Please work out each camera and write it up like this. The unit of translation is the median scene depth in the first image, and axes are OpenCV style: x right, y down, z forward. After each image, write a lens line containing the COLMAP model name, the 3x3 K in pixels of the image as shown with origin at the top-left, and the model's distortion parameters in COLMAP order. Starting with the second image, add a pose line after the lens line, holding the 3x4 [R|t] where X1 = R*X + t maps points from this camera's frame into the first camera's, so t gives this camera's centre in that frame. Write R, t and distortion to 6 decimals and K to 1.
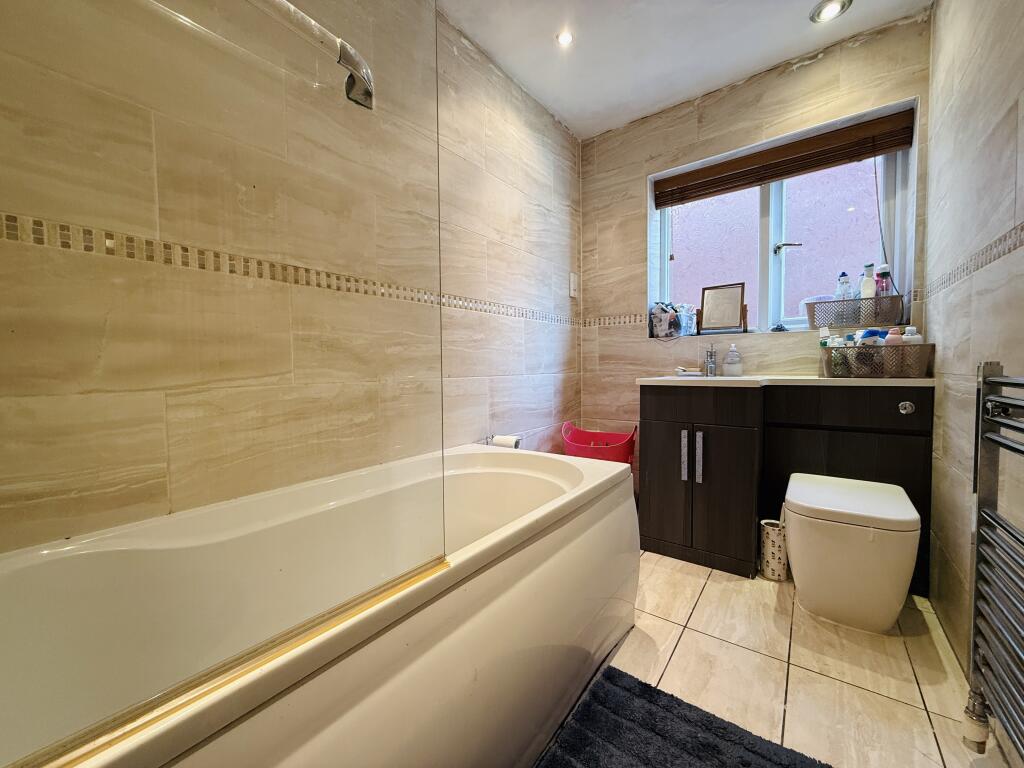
lens RADIAL K [[405.2, 0, 510.9], [0, 405.2, 384.0], [0, 0, 1]] dist [0.001089, -0.000174]
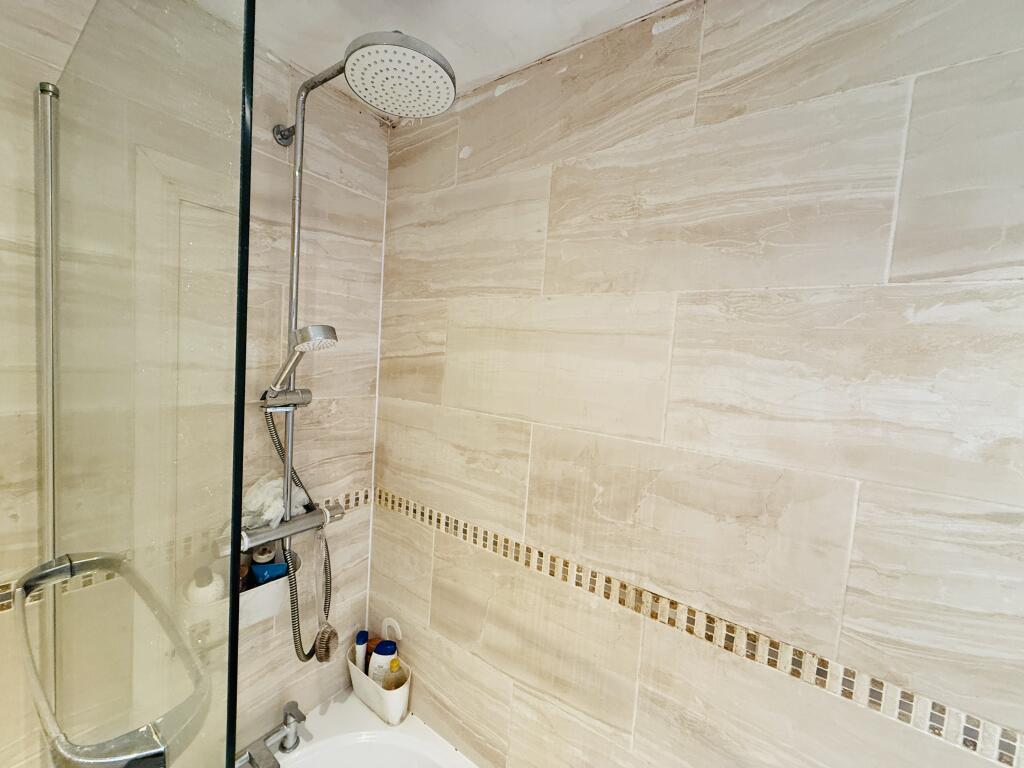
lens RADIAL K [[405.2, 0, 511.3], [0, 405.2, 384.6], [0, 0, 1]] dist [0.001089, -0.000174]
pose [[0.037638, 0.086741, -0.995520, 0.109912], [-0.113738, 0.990123, 0.081970, -0.738372], [0.992798, 0.110143, 0.047132, 0.772985]]
